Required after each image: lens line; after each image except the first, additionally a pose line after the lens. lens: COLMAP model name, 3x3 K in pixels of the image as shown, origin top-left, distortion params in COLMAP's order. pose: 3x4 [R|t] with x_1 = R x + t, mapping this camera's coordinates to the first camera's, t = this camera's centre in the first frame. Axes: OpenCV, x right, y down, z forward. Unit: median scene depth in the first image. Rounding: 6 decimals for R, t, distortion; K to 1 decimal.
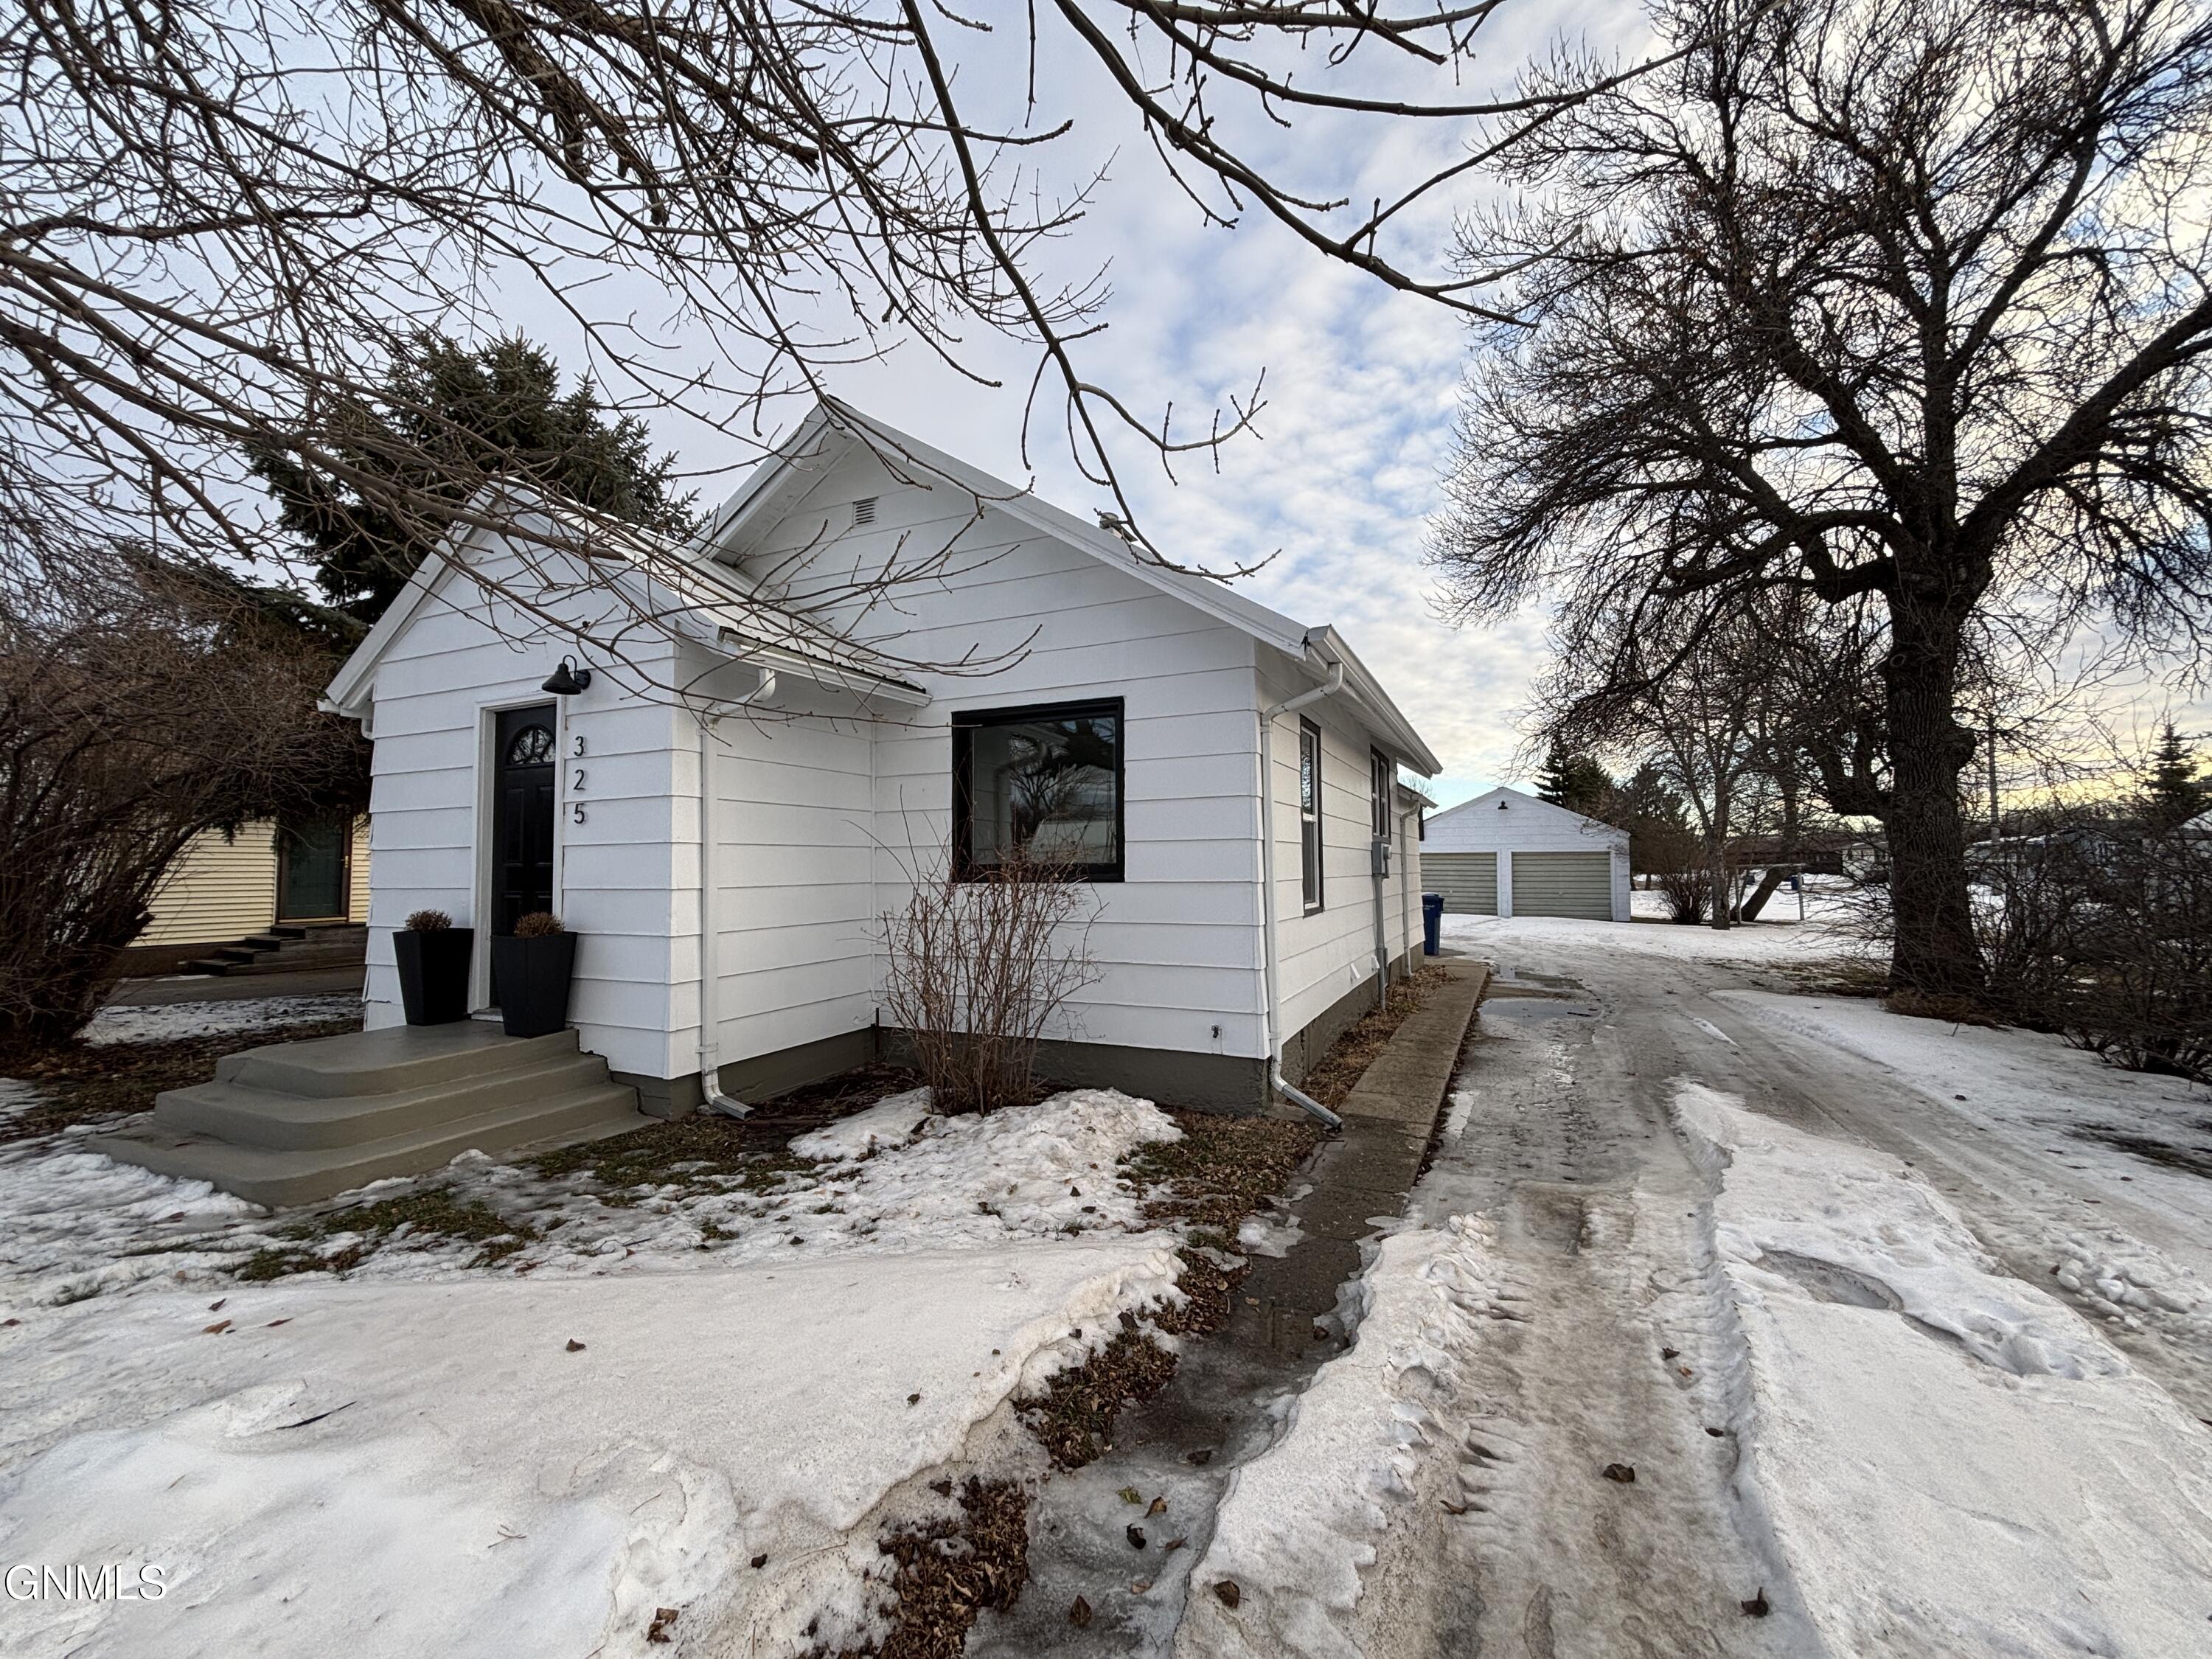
lens RADIAL K [[889.0, 0, 1101.0], [0, 889.0, 821.0], [0, 0, 1]] dist [-0.000419, 0.000066]
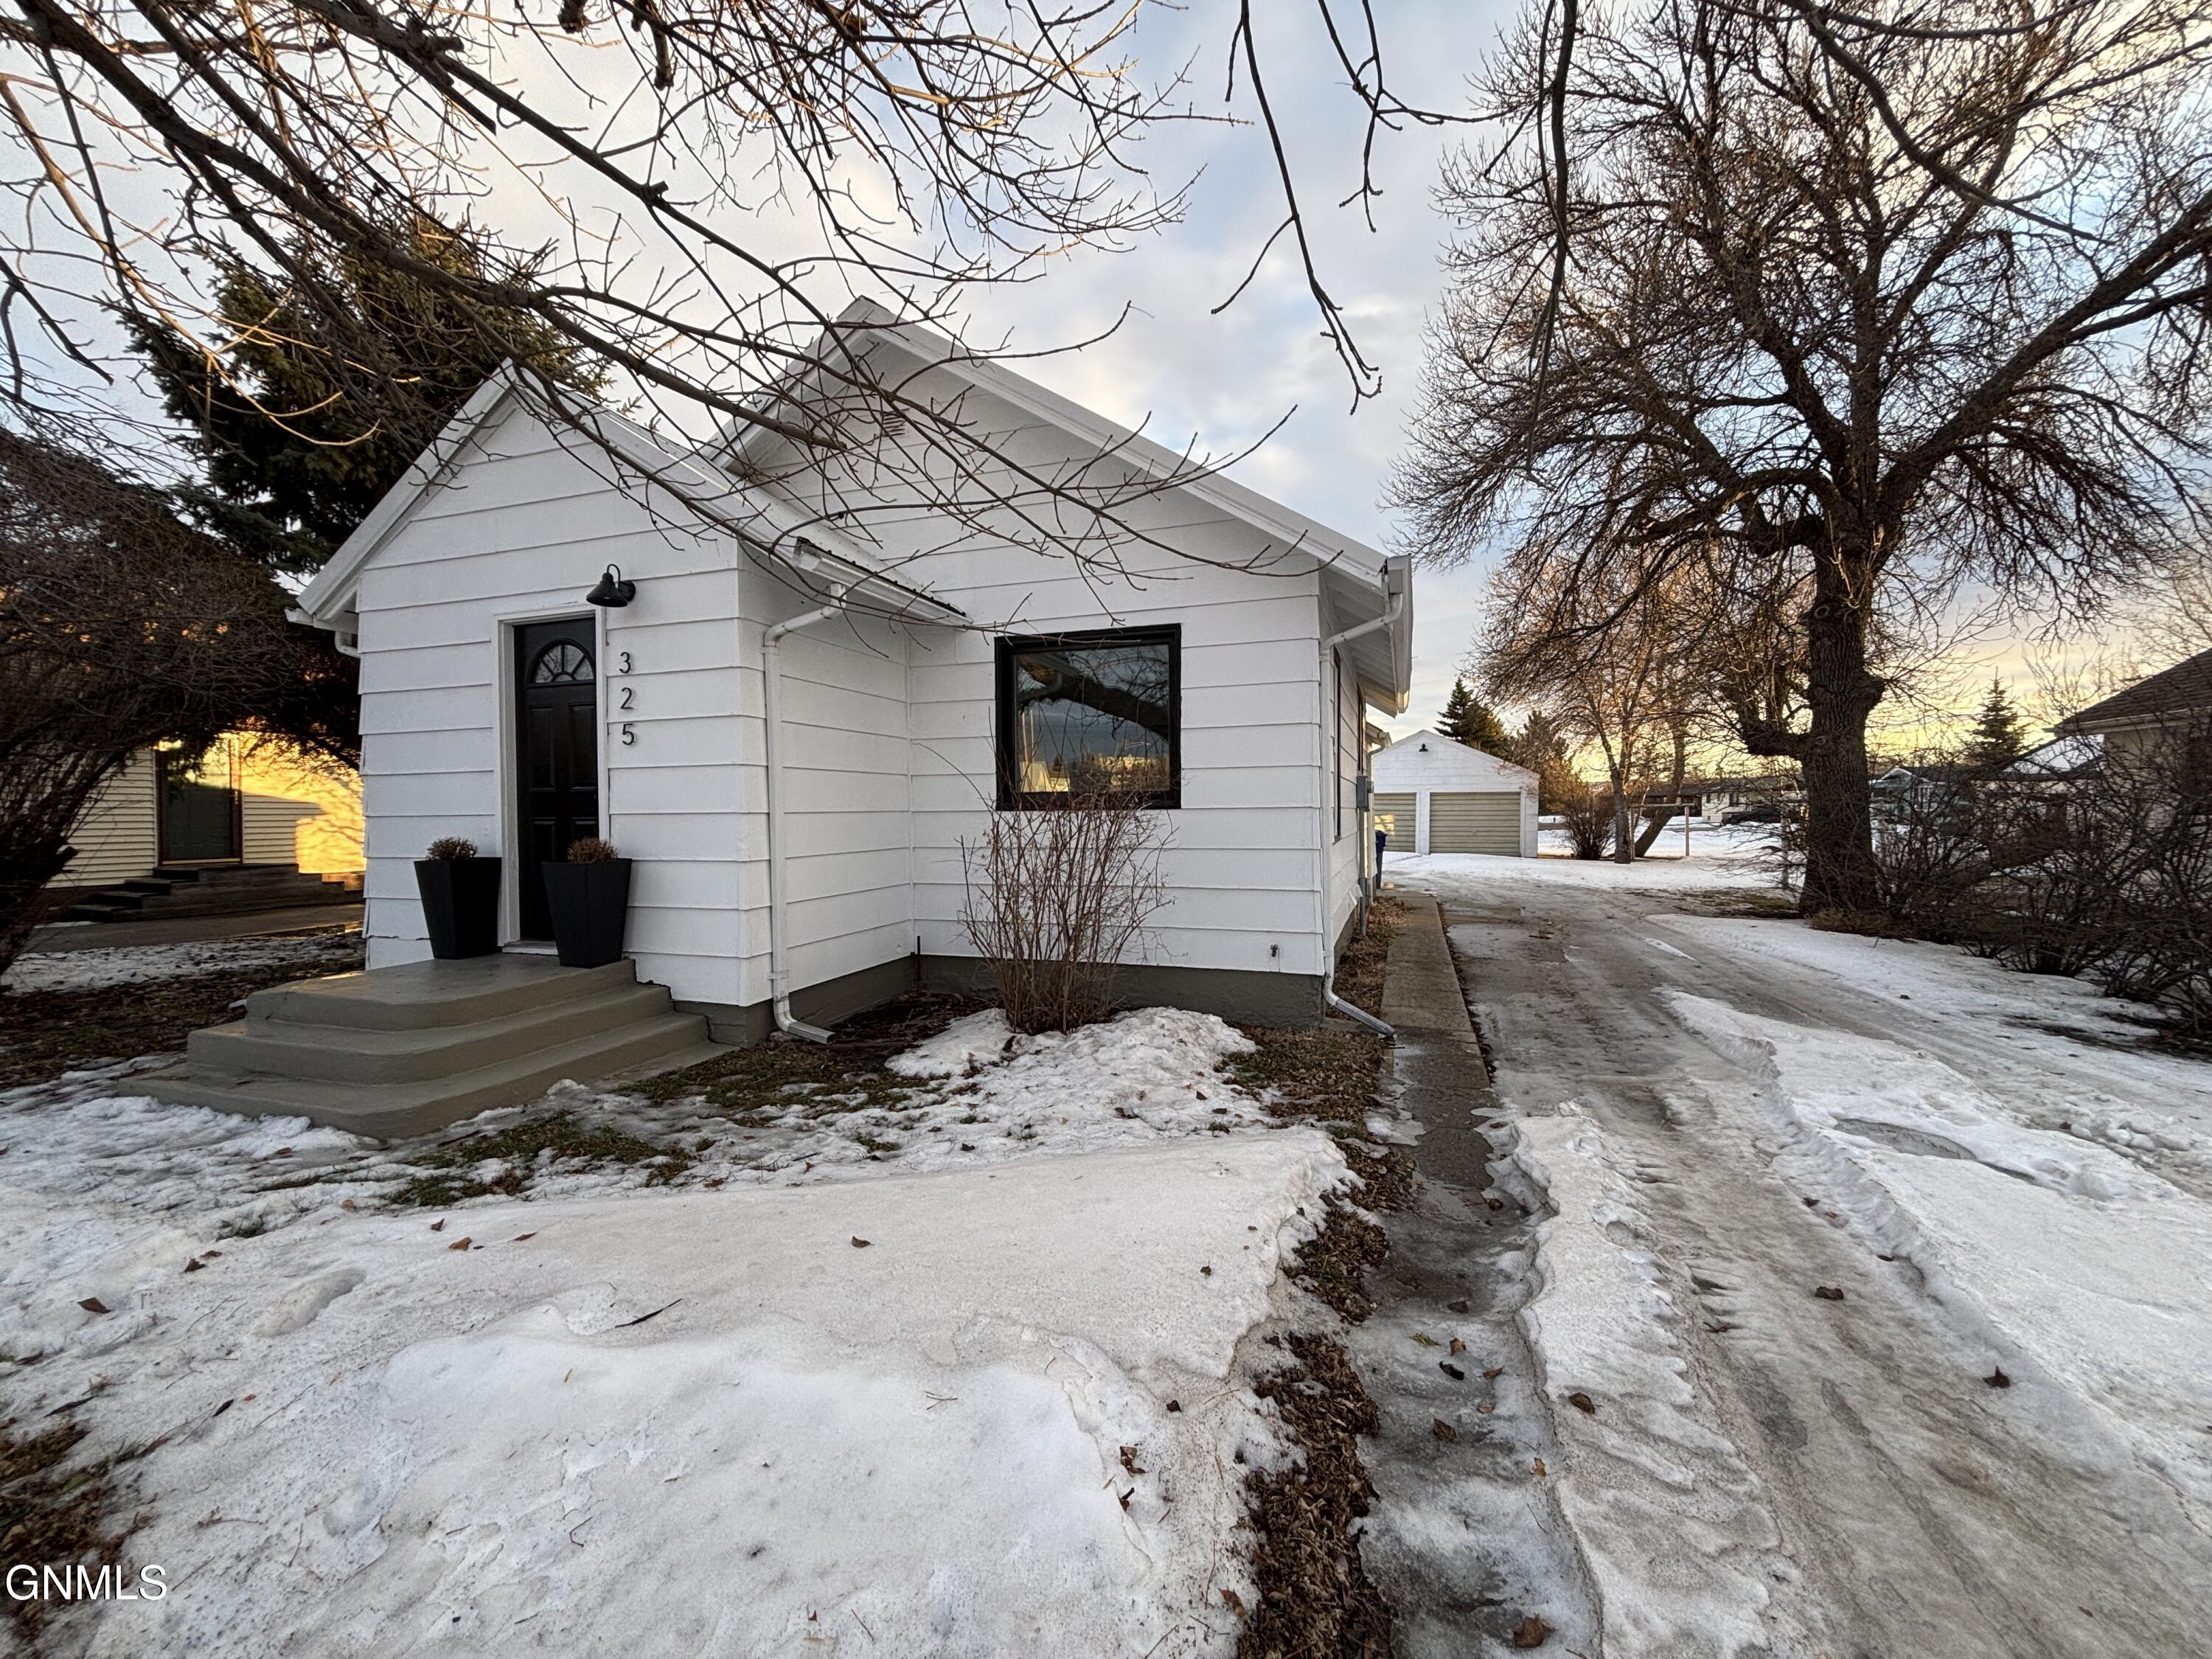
lens RADIAL K [[889.0, 0, 1104.2], [0, 889.0, 820.6], [0, 0, 1]] dist [-0.000419, 0.000066]
pose [[0.994118, -0.001886, 0.108285, -0.184433], [-0.004938, 0.998019, 0.062716, 0.021276], [-0.108188, -0.062882, 0.992140, -0.001160]]
